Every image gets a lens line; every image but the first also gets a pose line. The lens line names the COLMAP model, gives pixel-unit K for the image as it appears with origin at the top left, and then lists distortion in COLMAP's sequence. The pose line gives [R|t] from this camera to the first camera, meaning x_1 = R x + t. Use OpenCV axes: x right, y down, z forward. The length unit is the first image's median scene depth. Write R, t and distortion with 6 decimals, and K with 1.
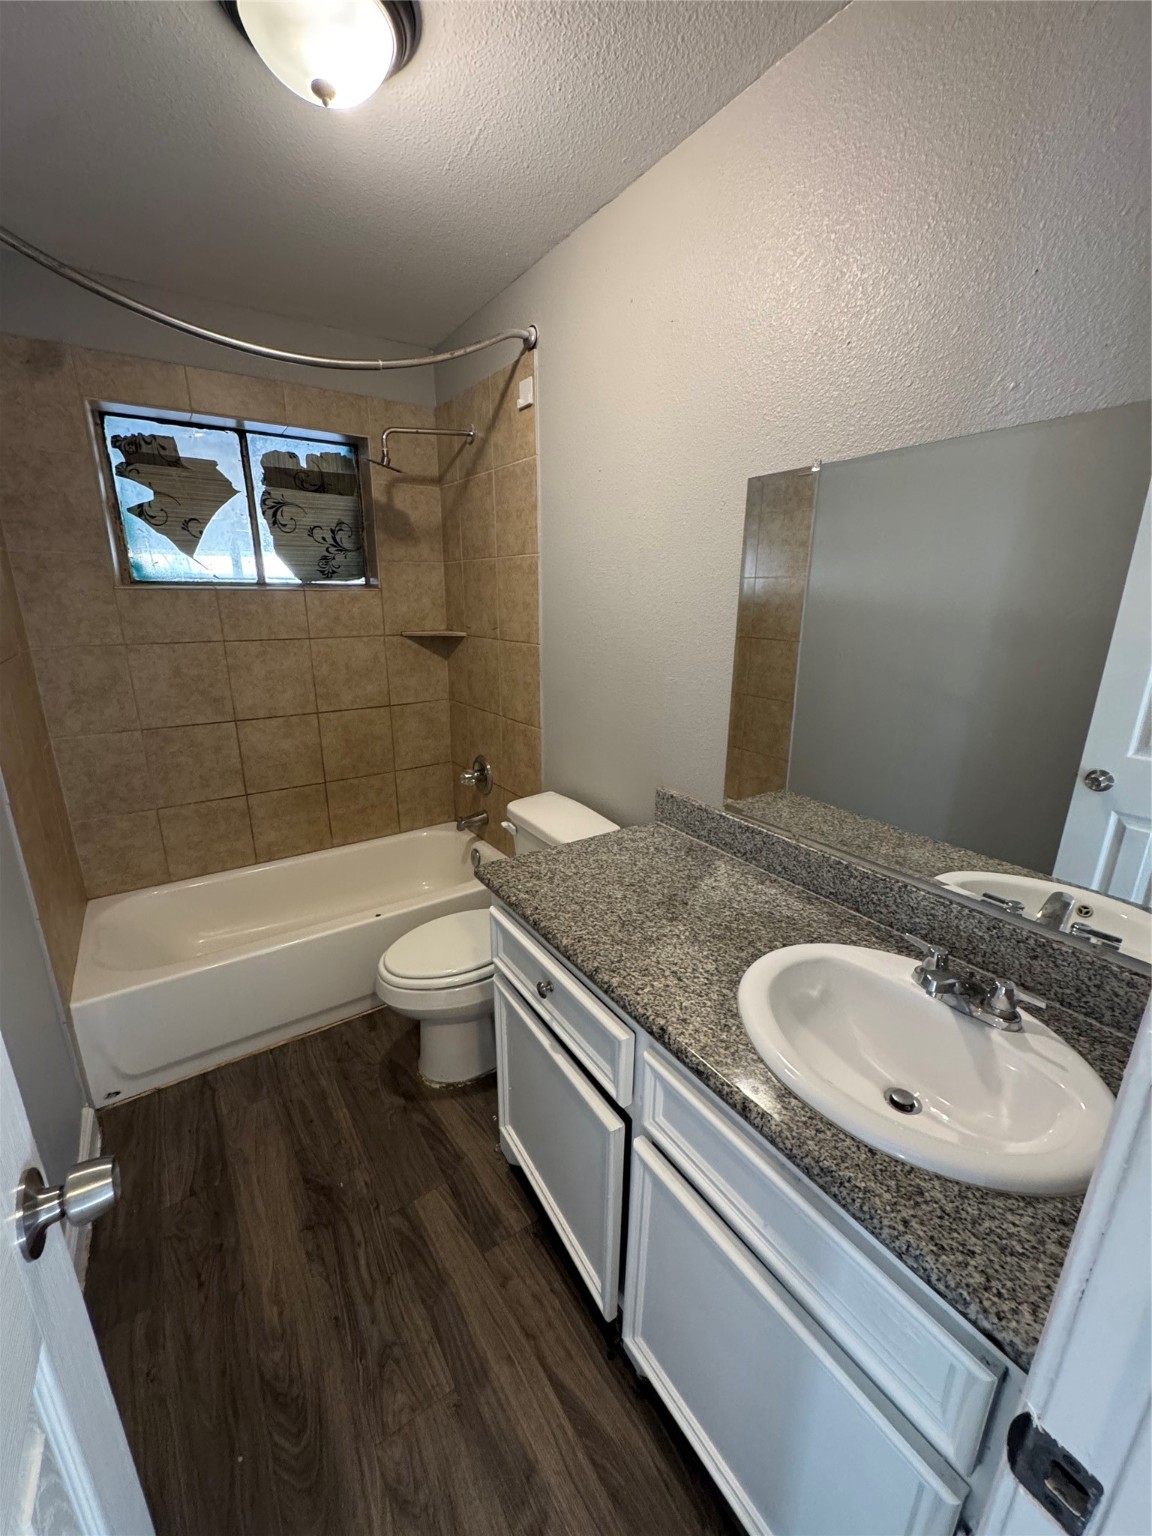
lens RADIAL K [[607.5, 0, 578.1], [0, 607.5, 766.9], [0, 0, 1]] dist [-0.003188, 0.000823]
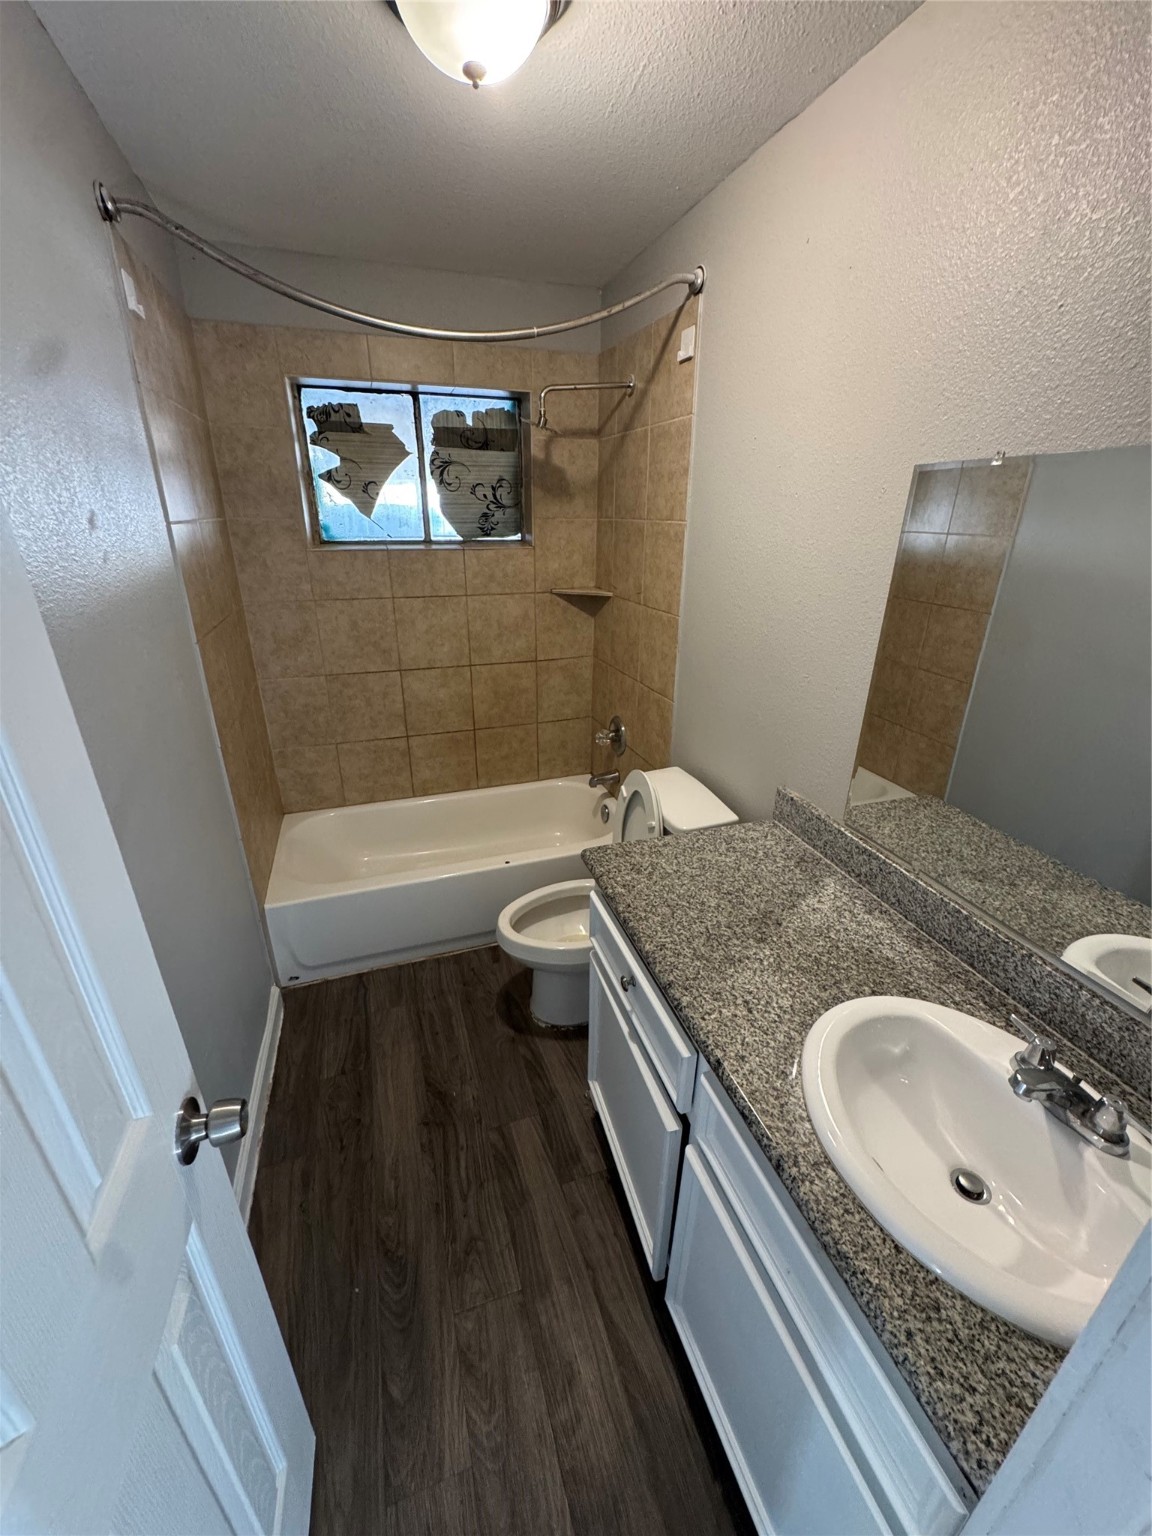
lens RADIAL K [[607.5, 0, 581.9], [0, 607.5, 765.1], [0, 0, 1]] dist [-0.003188, 0.000823]
pose [[0.964063, 0.105287, -0.243921, 0.068466], [-0.076058, 0.989070, 0.126318, -0.109179], [0.254555, -0.103226, 0.961533, -0.000324]]
